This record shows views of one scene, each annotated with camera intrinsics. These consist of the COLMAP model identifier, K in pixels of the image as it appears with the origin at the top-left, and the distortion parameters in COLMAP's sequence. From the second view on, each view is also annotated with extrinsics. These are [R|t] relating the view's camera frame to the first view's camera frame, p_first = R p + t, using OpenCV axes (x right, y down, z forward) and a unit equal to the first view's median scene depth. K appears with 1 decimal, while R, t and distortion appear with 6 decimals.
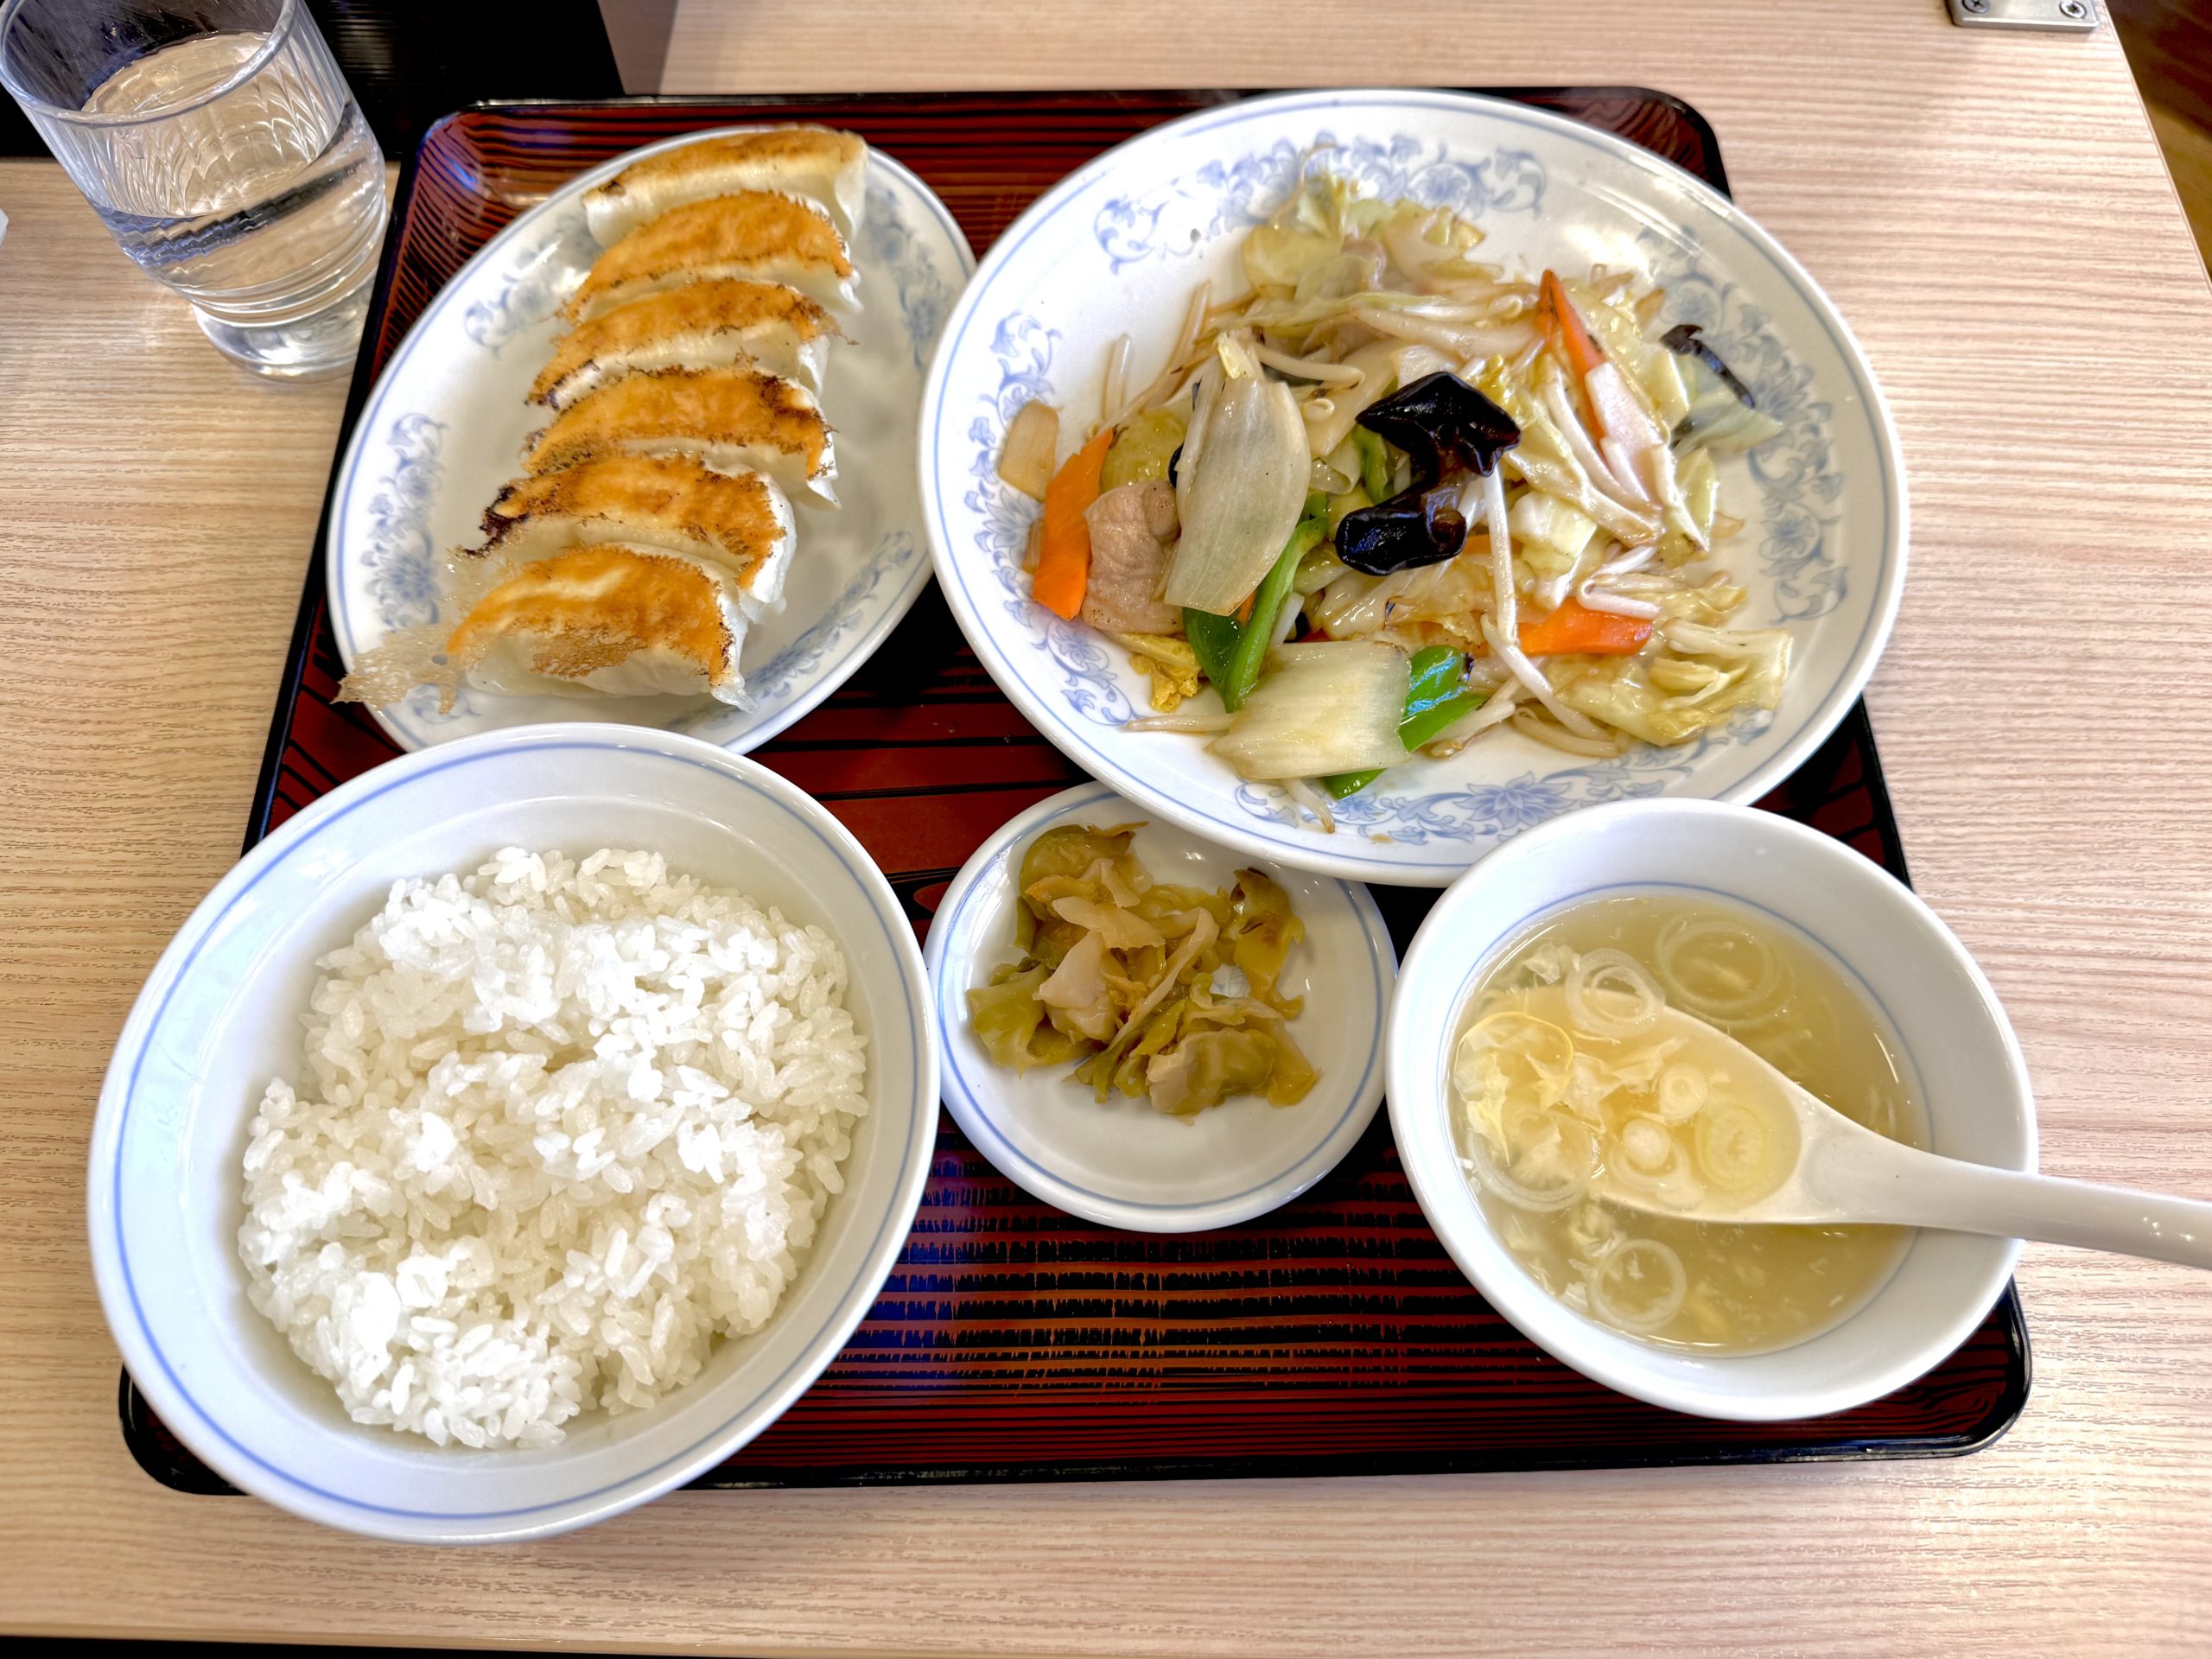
lens RADIAL K [[1597.3, 0, 1119.0], [0, 1597.3, 859.7], [0, 0, 1]] dist [0.014432, -0.011853]
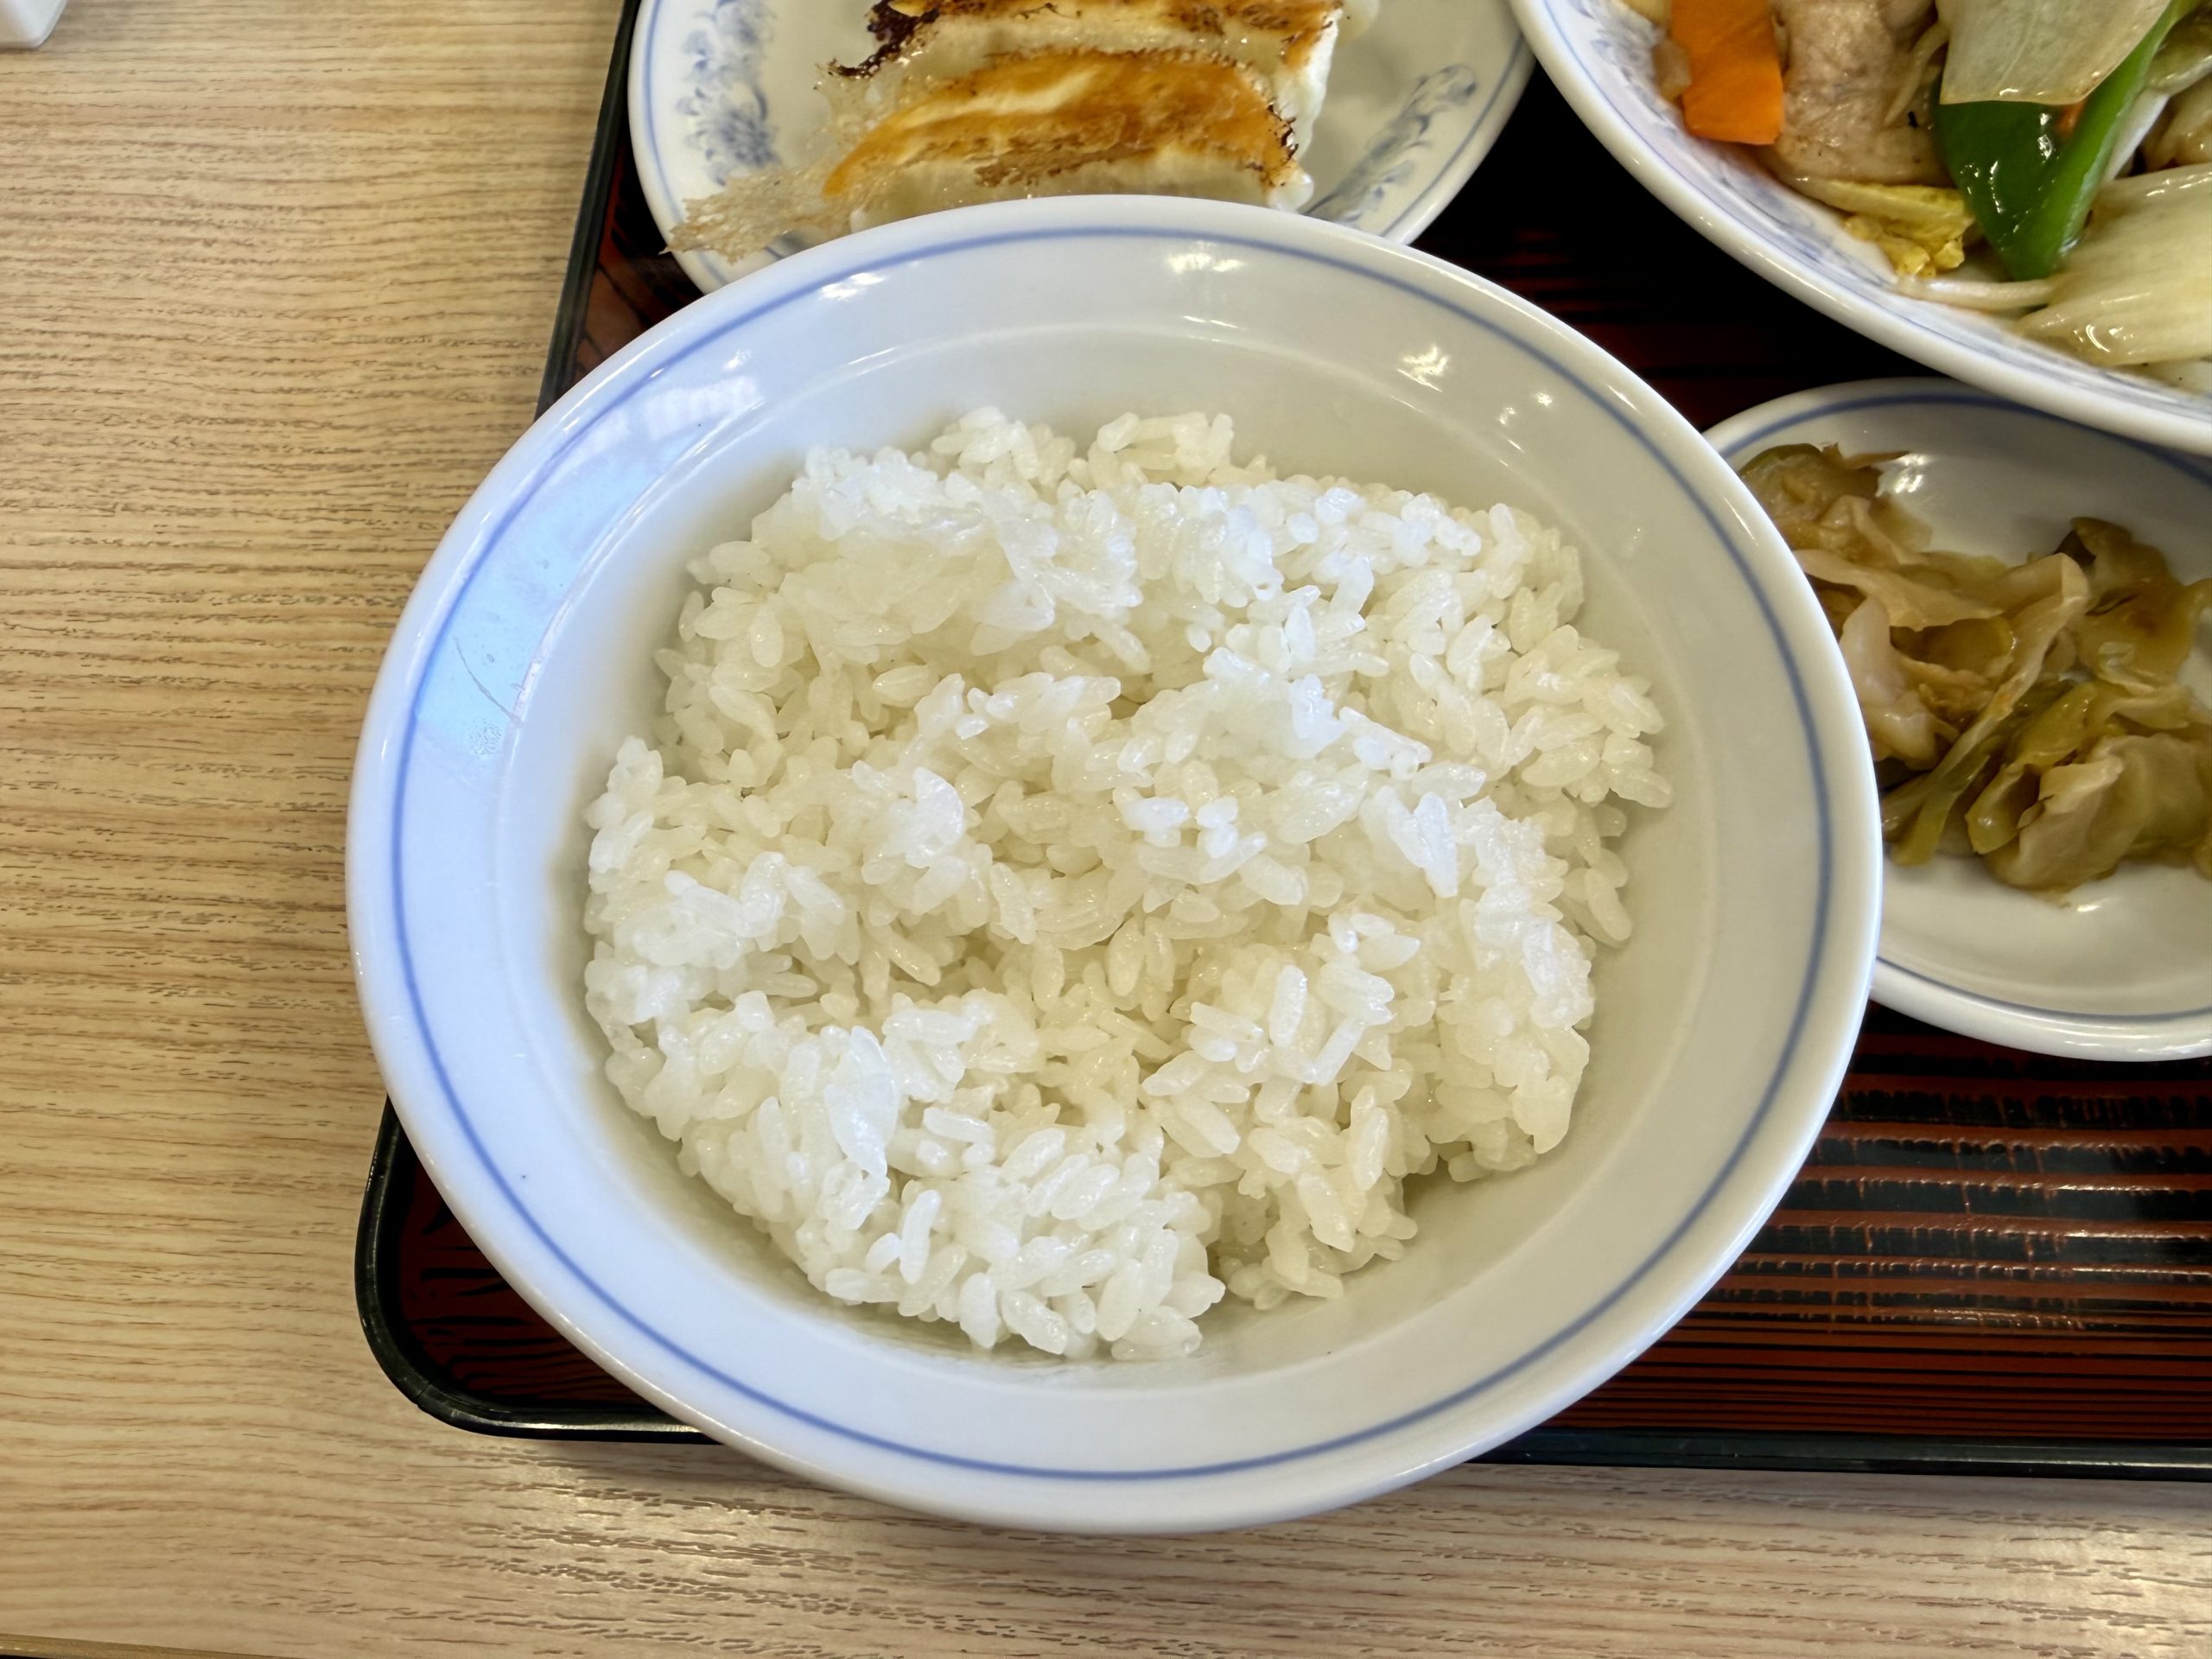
lens RADIAL K [[1597.3, 0, 1023.3], [0, 1597.3, 835.0], [0, 0, 1]] dist [0.014432, -0.011853]
pose [[0.998247, 0.017975, -0.056397, -0.287719], [-0.020892, 0.998452, -0.051551, 0.166959], [0.055383, 0.052639, 0.997077, 0.342986]]
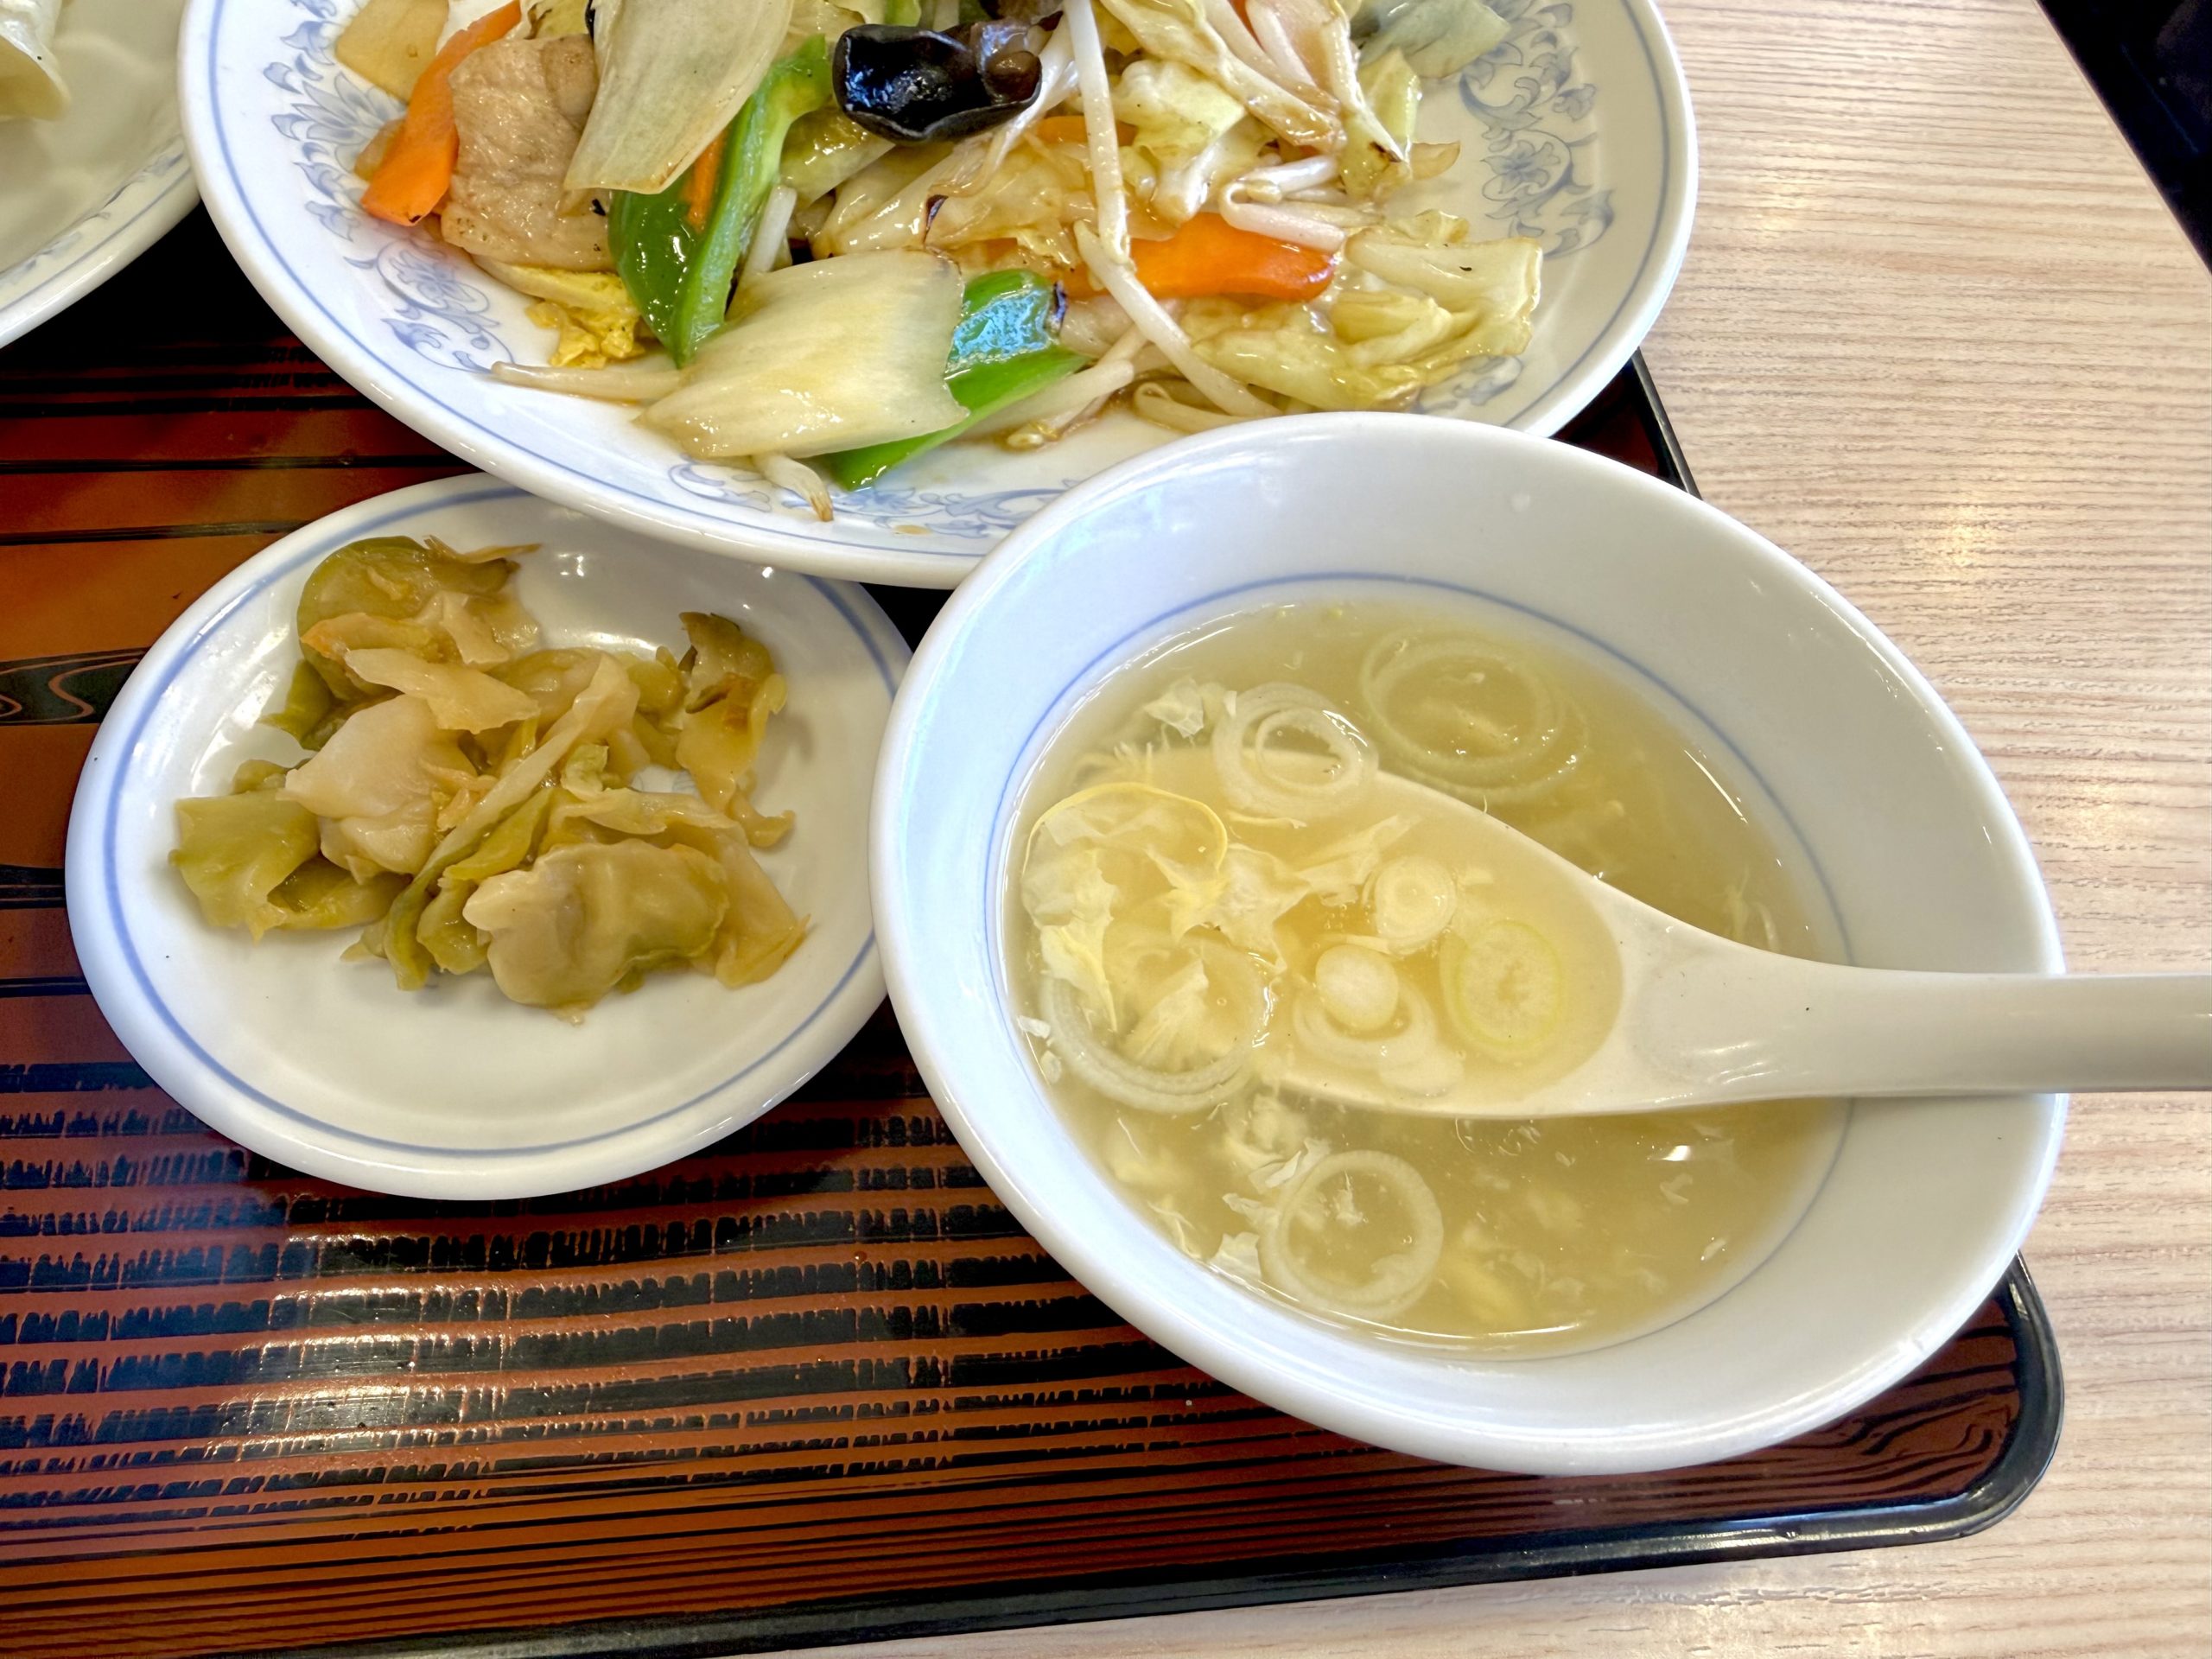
lens RADIAL K [[1597.3, 0, 1023.4], [0, 1597.3, 854.5], [0, 0, 1]] dist [0.014432, -0.011853]
pose [[0.994338, -0.013100, 0.105456, 0.132258], [0.024856, 0.993515, -0.110954, 0.162027], [-0.103318, 0.112946, 0.988215, 0.387738]]
